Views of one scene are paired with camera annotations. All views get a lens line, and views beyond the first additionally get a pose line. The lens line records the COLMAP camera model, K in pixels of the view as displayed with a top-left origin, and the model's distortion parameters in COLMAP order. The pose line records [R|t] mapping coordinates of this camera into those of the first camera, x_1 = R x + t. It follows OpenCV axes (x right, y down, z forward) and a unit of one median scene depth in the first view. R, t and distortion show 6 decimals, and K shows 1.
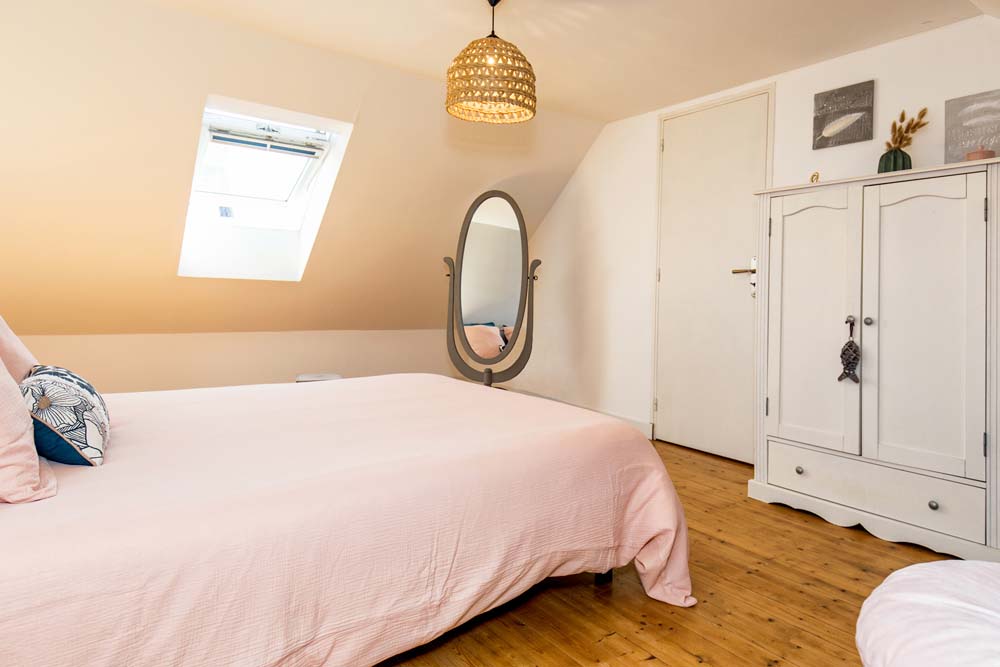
lens RADIAL K [[515.3, 0, 500.4], [0, 515.3, 326.3], [0, 0, 1]] dist [0.035302, -0.000704]
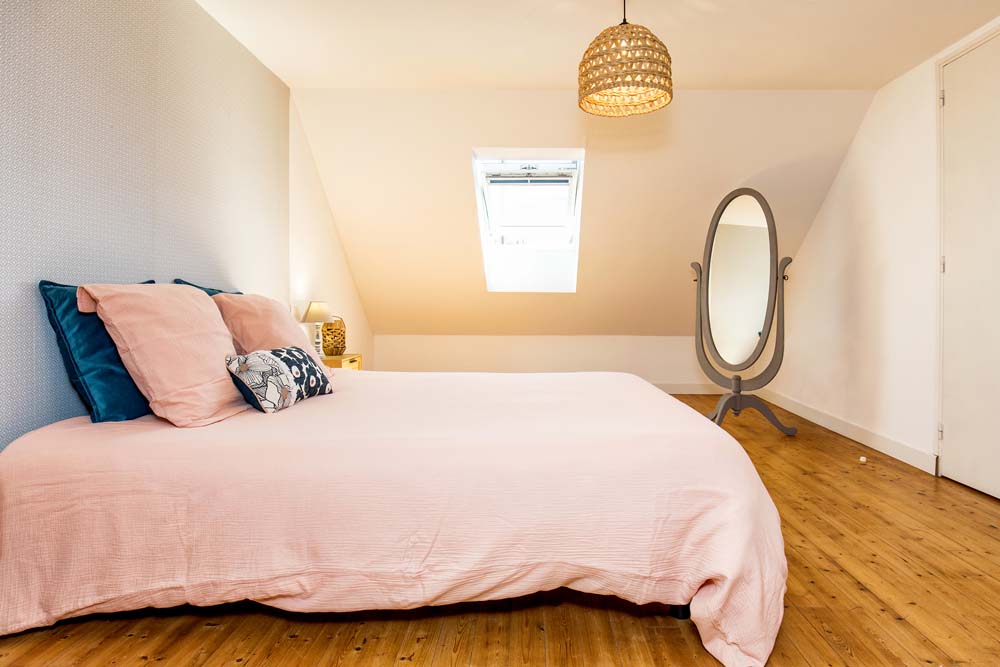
lens RADIAL K [[463.6, 0, 500.0], [0, 463.6, 333.5], [0, 0, 1]] dist [-0.000758, -0.008581]
pose [[0.847600, 0.011586, -0.530509, 0.112510], [-0.010552, 0.999932, 0.004979, 0.008070], [0.530531, 0.001377, 0.847665, 0.065331]]
